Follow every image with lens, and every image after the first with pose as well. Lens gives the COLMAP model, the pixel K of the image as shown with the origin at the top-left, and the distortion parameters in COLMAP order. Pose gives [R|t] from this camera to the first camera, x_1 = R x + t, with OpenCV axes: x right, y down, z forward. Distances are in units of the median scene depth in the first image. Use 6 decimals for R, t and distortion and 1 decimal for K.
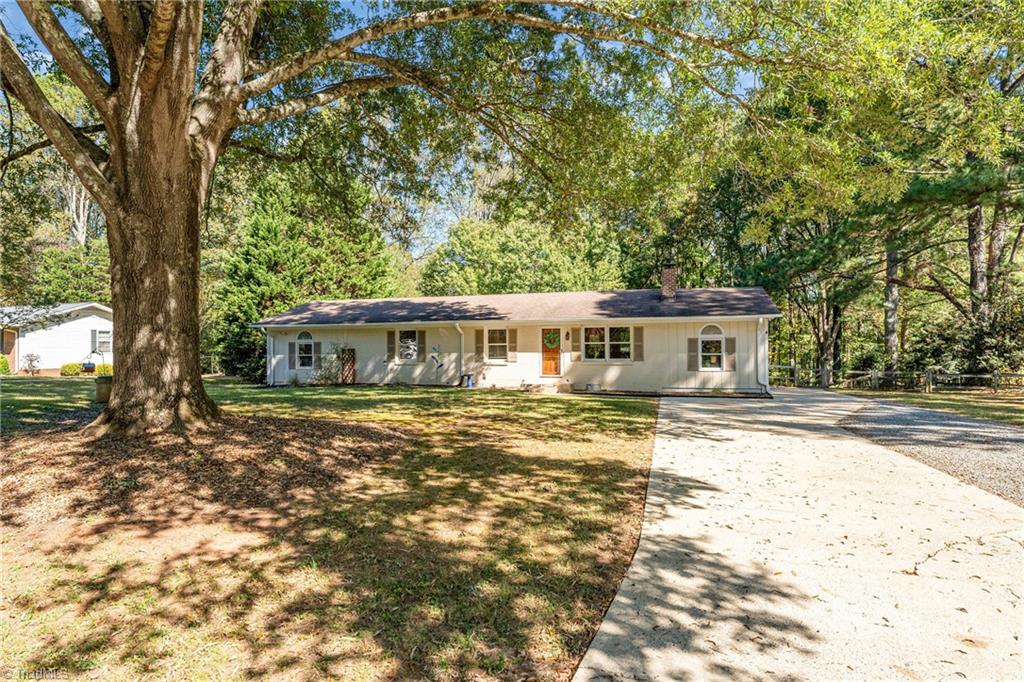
lens RADIAL K [[555.6, 0, 501.6], [0, 555.6, 342.3], [0, 0, 1]] dist [0.000349, 0.000076]
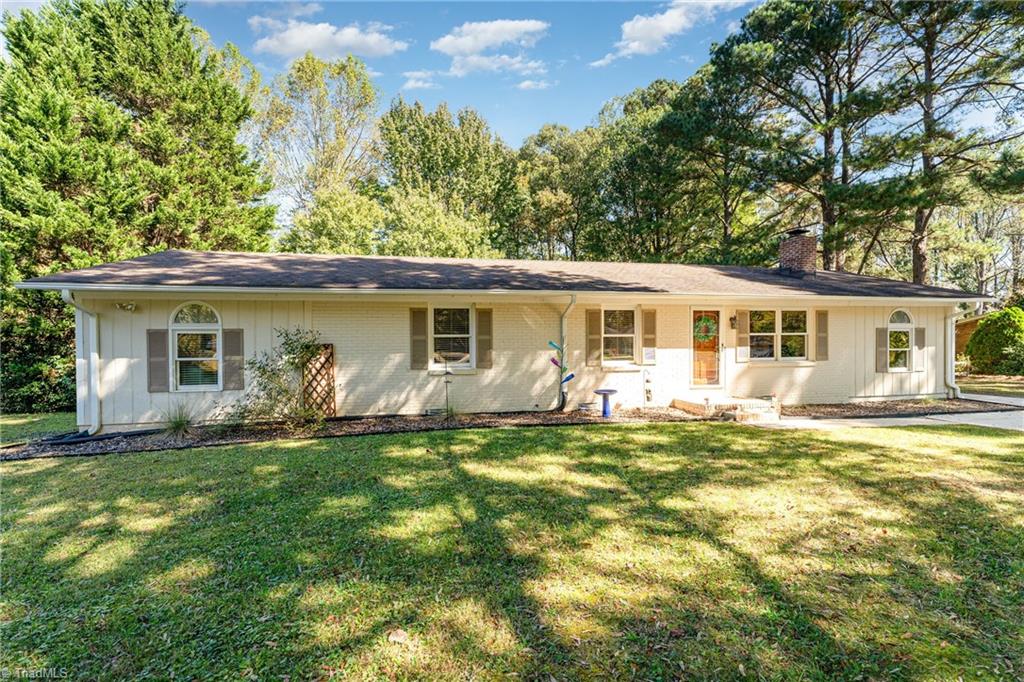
lens RADIAL K [[447.4, 0, 522.9], [0, 447.4, 342.0], [0, 0, 1]] dist [-0.003700, 0.000104]
pose [[0.888447, -0.003840, 0.458962, -0.301369], [-0.004431, 0.999847, 0.016943, 0.002863], [-0.458957, -0.017087, 0.888294, 0.599592]]
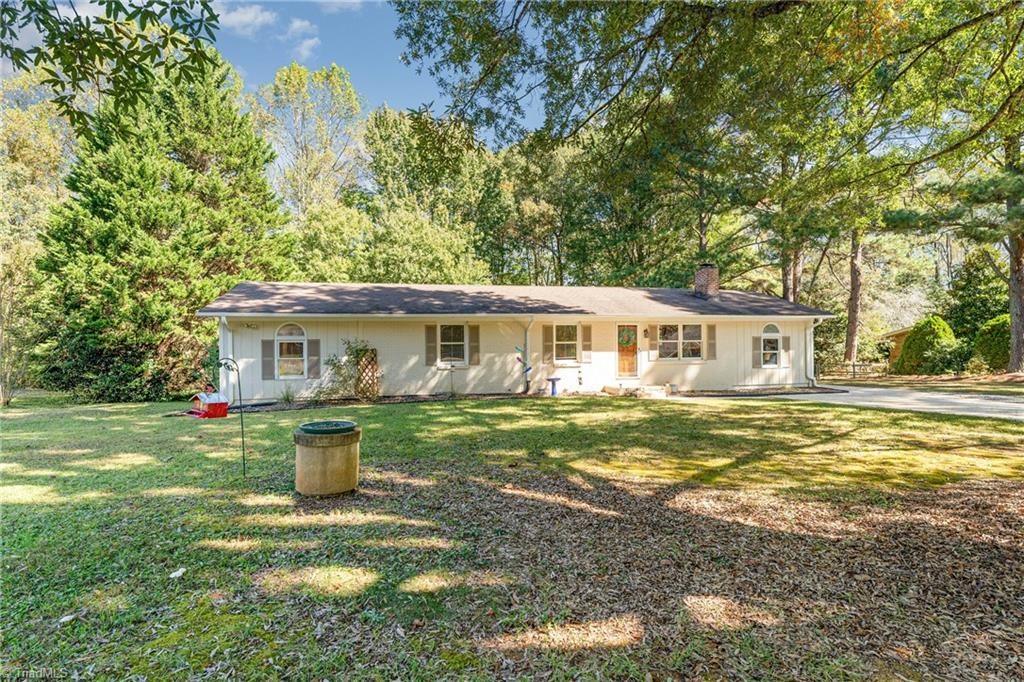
lens RADIAL K [[498.4, 0, 519.4], [0, 498.4, 342.0], [0, 0, 1]] dist [-0.003927, -0.000096]
pose [[0.879727, -0.000112, 0.475479, -0.416851], [-0.001172, 0.999996, 0.002405, 0.000806], [-0.475477, -0.002673, 0.879724, 0.343776]]
